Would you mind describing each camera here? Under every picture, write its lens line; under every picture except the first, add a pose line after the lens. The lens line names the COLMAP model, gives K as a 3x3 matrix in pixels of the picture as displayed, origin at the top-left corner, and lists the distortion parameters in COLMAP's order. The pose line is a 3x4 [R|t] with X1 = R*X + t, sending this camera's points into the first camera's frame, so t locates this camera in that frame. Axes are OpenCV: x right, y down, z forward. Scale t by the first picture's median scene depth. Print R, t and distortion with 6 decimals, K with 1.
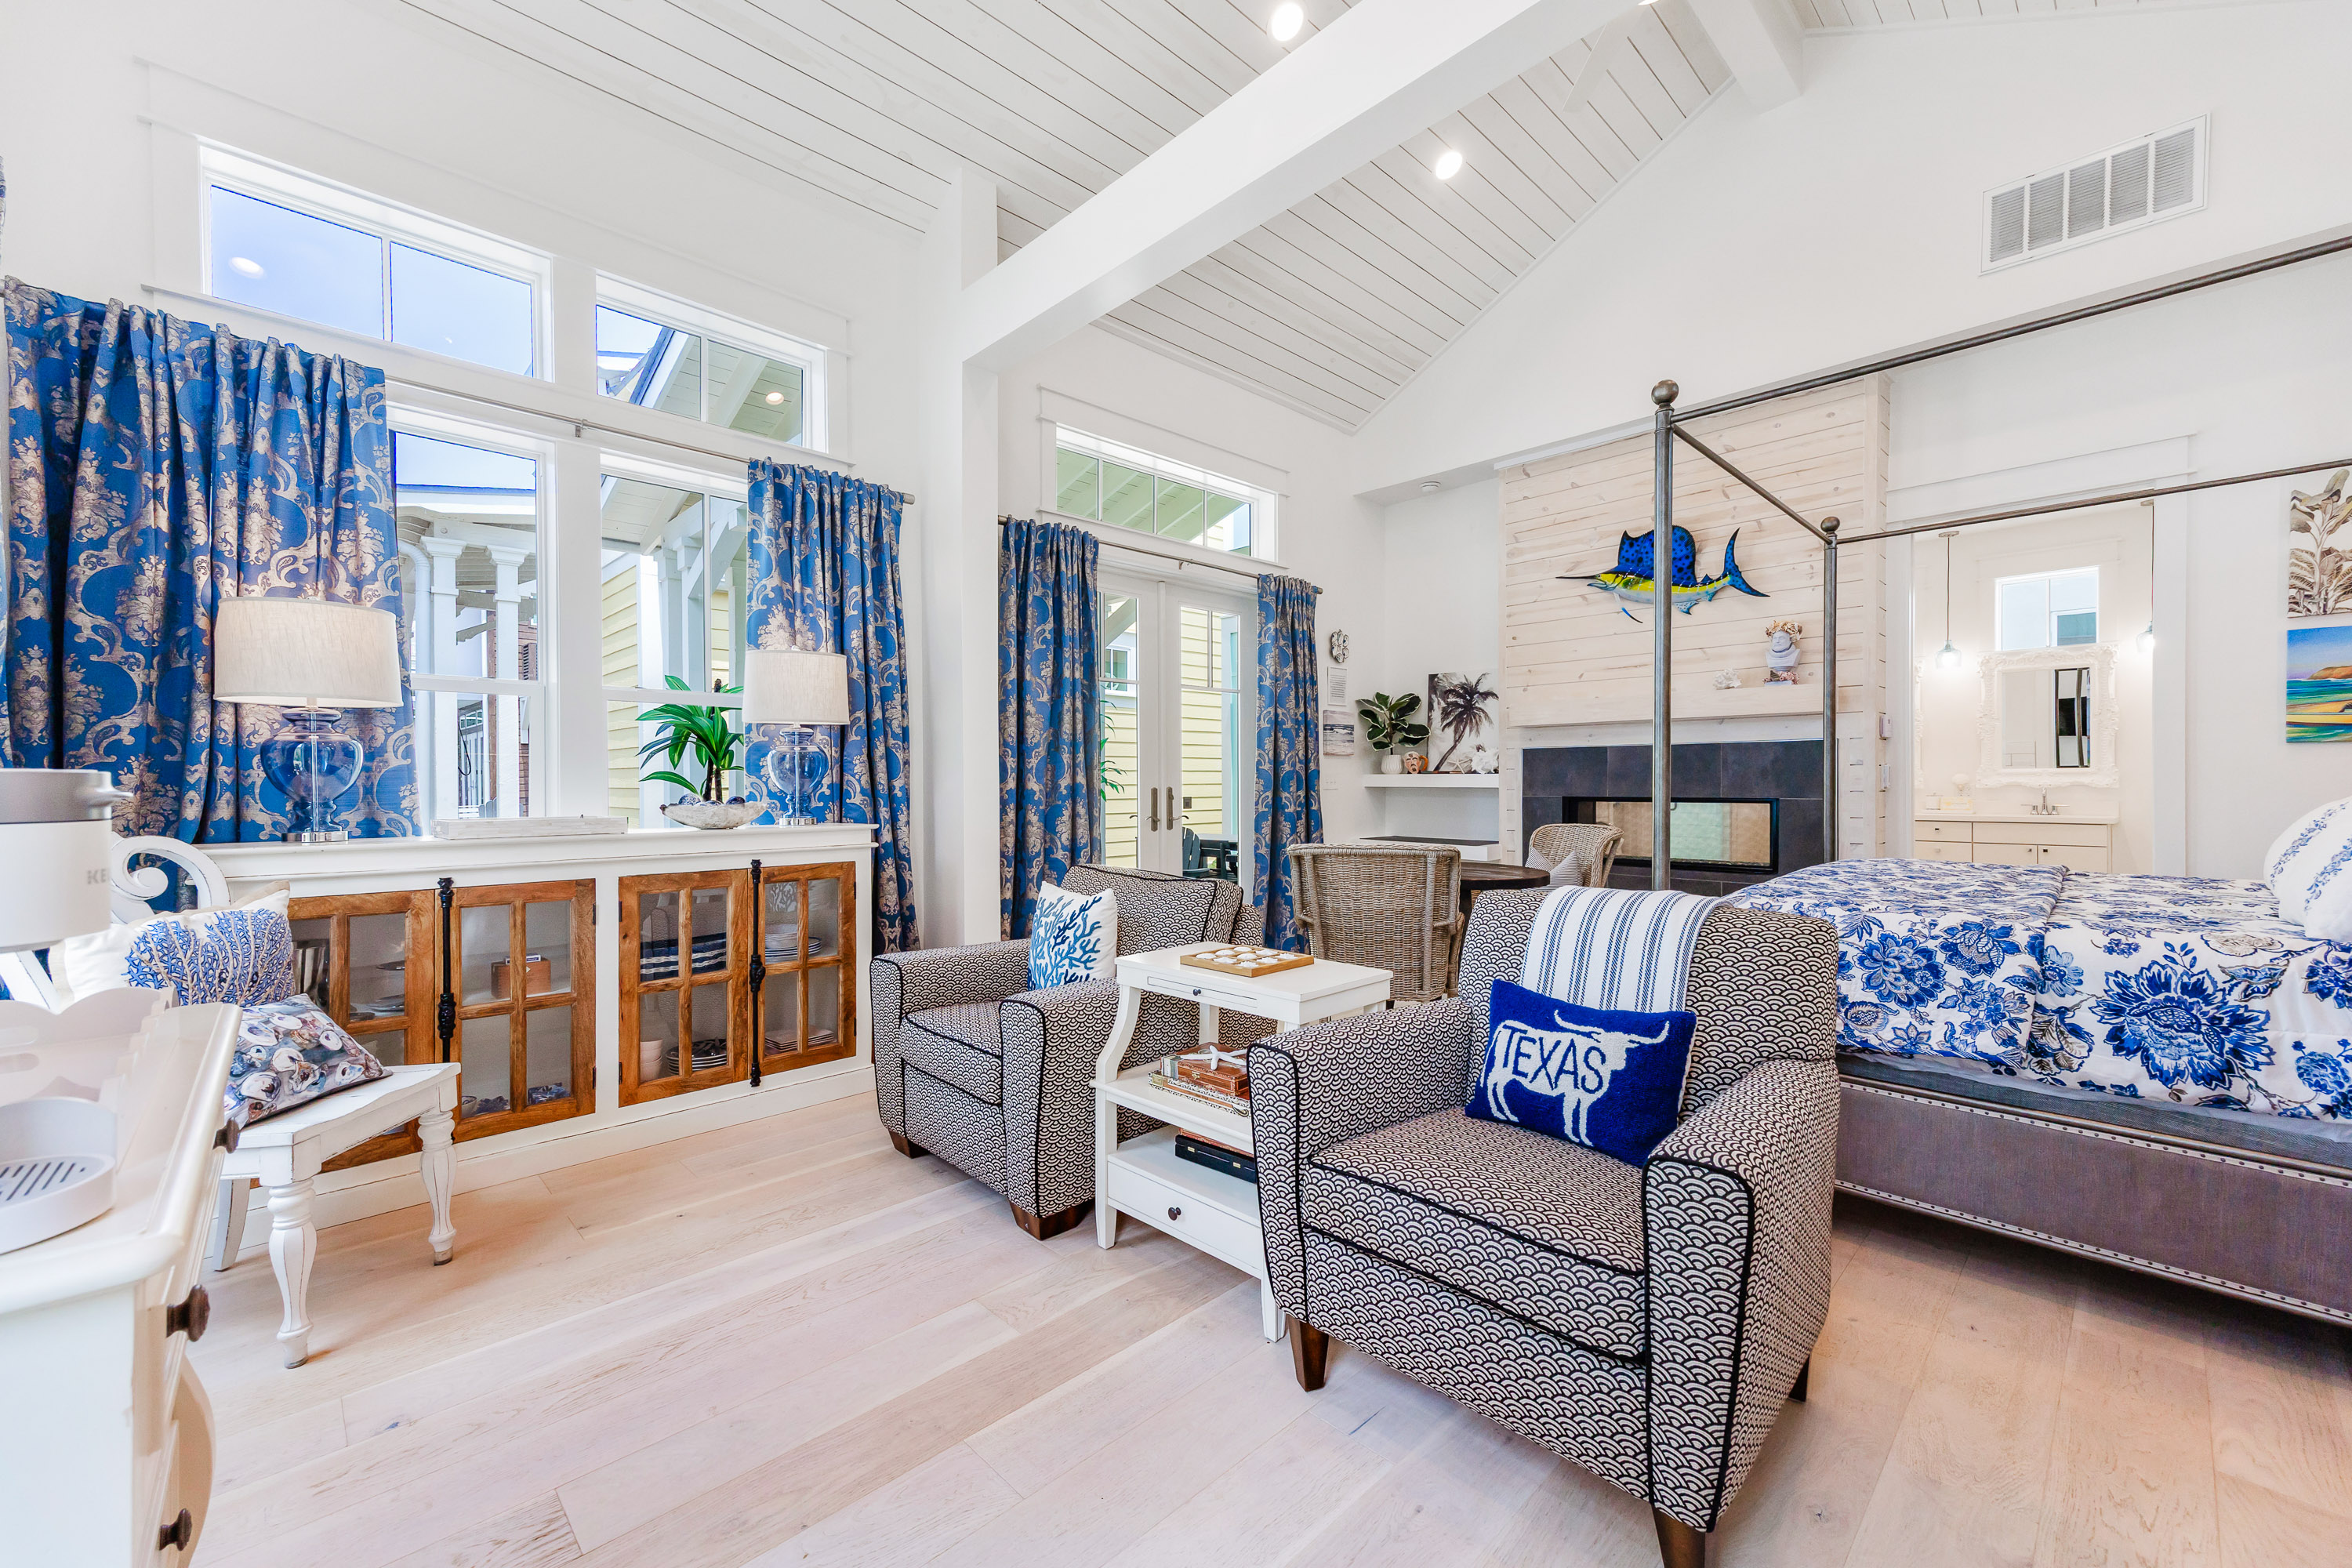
lens RADIAL K [[942.1, 0, 1179.0], [0, 942.1, 786.1], [0, 0, 1]] dist [0.019659, -0.002046]
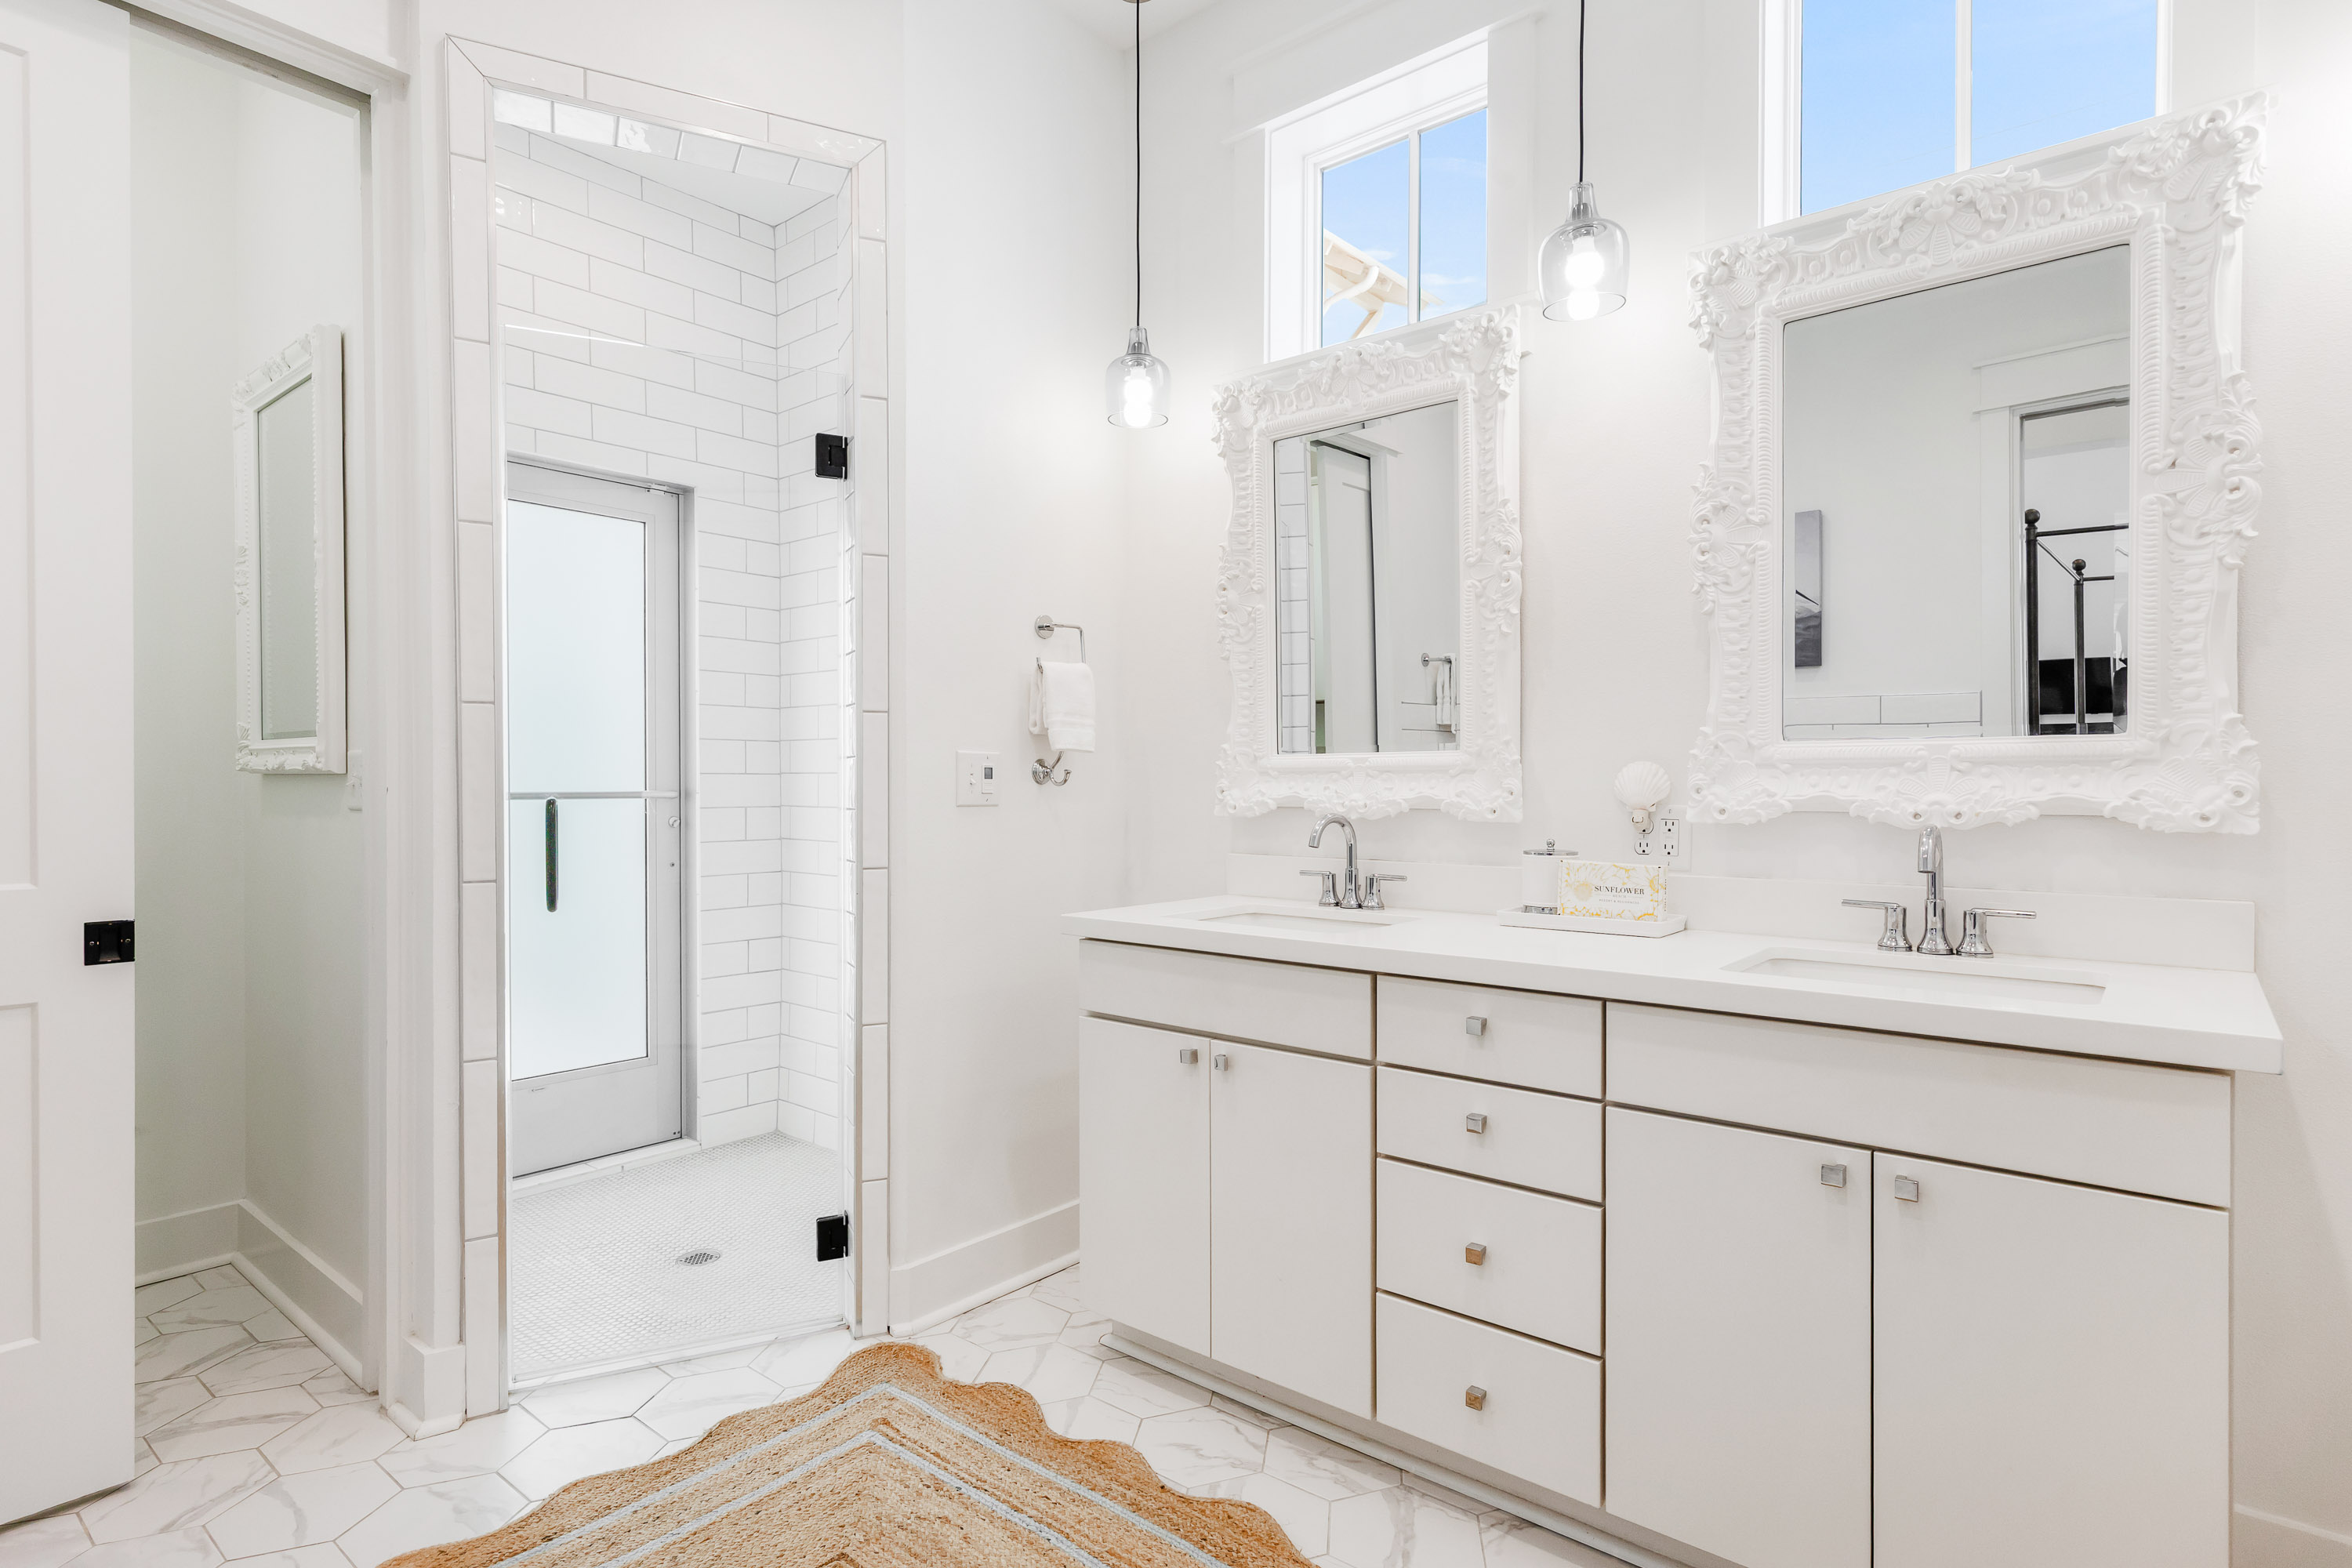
lens RADIAL K [[1196.5, 0, 1181.9], [0, 1196.5, 791.9], [0, 0, 1]] dist [0.005248, 0.000559]
pose [[0.993535, 0.004125, 0.113456, 0.870949], [-0.004549, 0.999984, 0.003475, -0.008036], [-0.113439, -0.003969, 0.993537, 0.926177]]
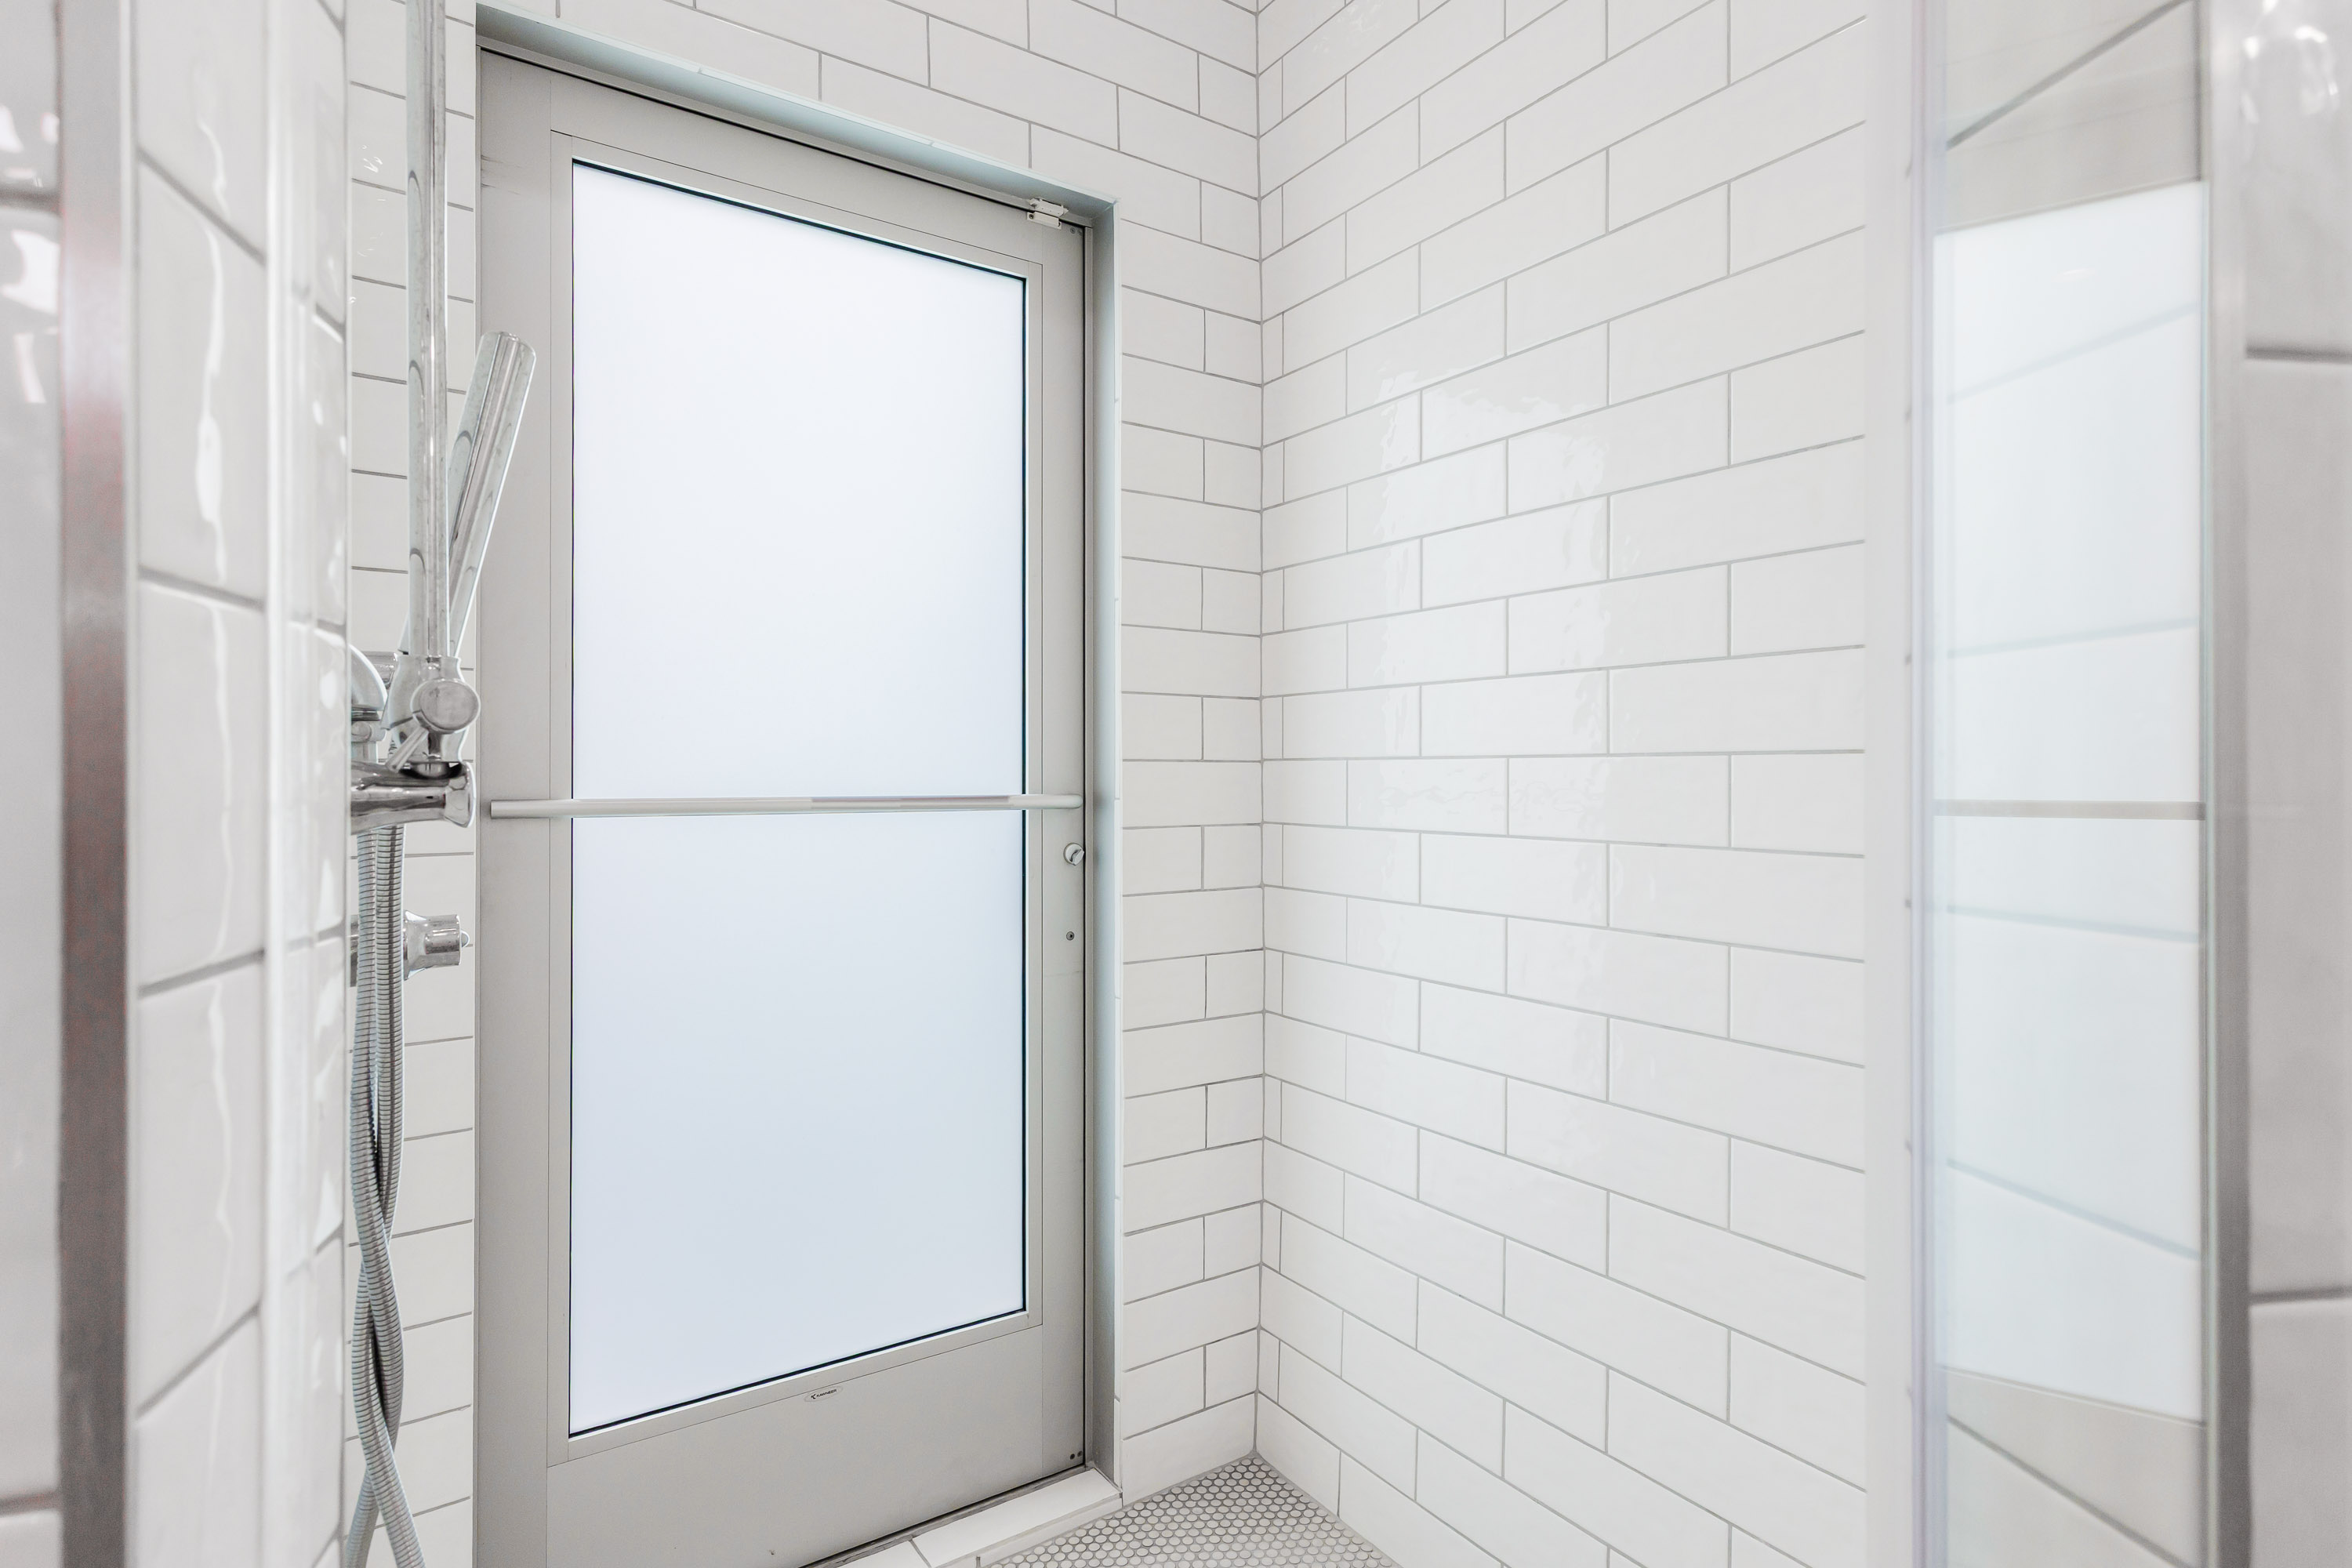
lens RADIAL K [[1196.5, 0, 1195.8], [0, 1196.5, 774.3], [0, 0, 1]] dist [0.005248, 0.000559]
pose [[0.984716, 0.004798, -0.174102, 0.760235], [-0.005998, 0.999962, -0.006365, -0.008685], [0.174065, 0.007312, 0.984707, 1.287354]]
